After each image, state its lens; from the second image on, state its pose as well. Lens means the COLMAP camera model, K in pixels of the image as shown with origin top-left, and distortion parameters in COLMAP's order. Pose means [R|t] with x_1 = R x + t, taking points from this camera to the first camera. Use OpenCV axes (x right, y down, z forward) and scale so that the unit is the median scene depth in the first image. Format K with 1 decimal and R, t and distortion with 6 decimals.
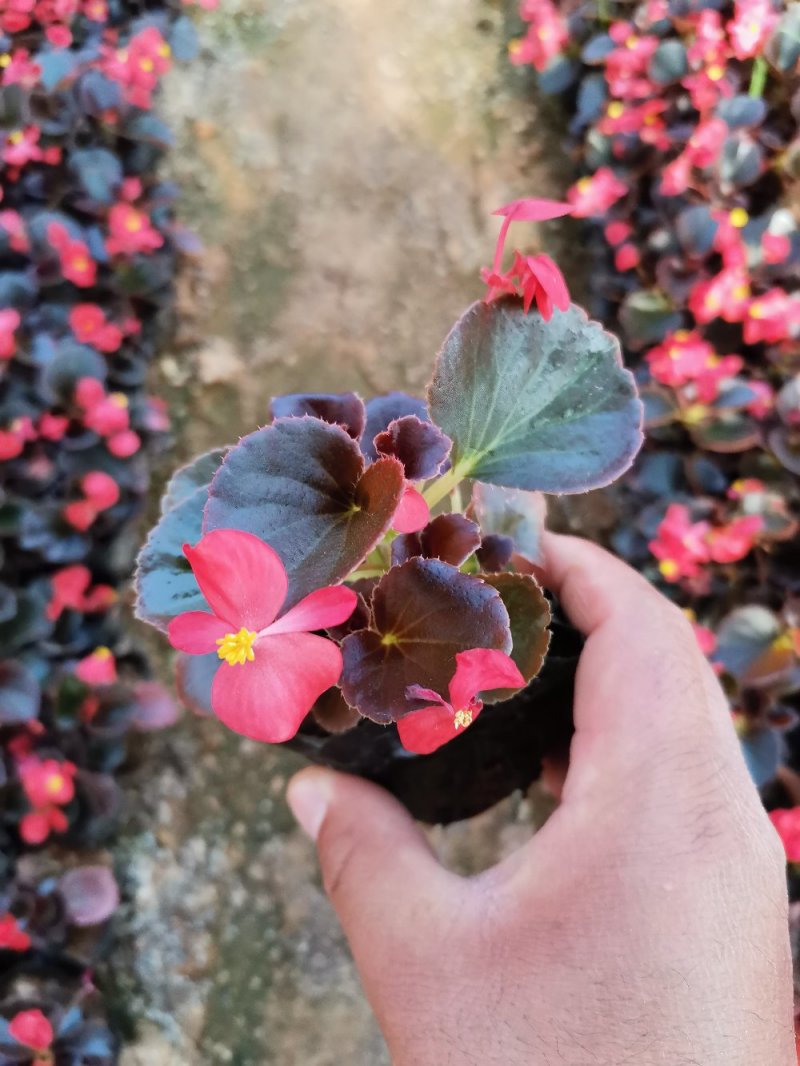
lens RADIAL K [[843.4, 0, 405.1], [0, 843.4, 527.6], [0, 0, 1]] dist [-0.000585, -0.053389]
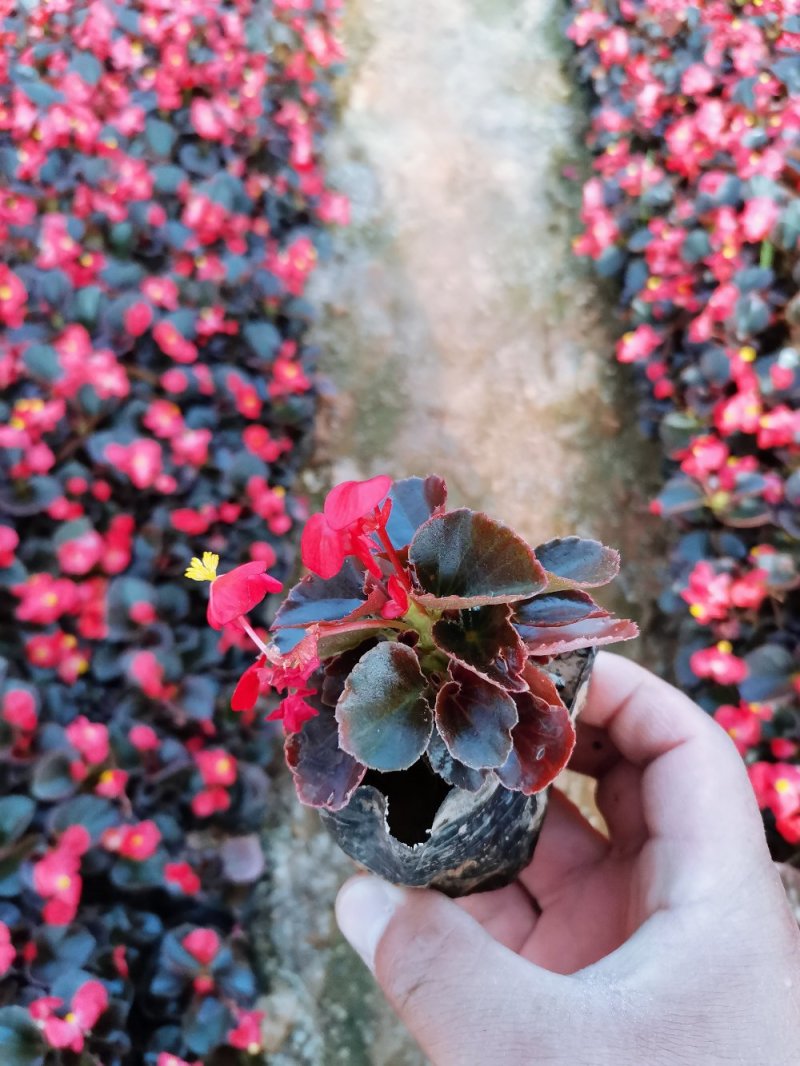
lens RADIAL K [[840.0, 0, 400.0], [0, 840.0, 533.0], [0, 0, 1]] dist [0.005447, -0.052903]
pose [[0.993684, -0.004266, -0.112129, 0.006271], [-0.017995, 0.980286, -0.196764, 0.152429], [0.110758, 0.197539, 0.974018, -0.246801]]
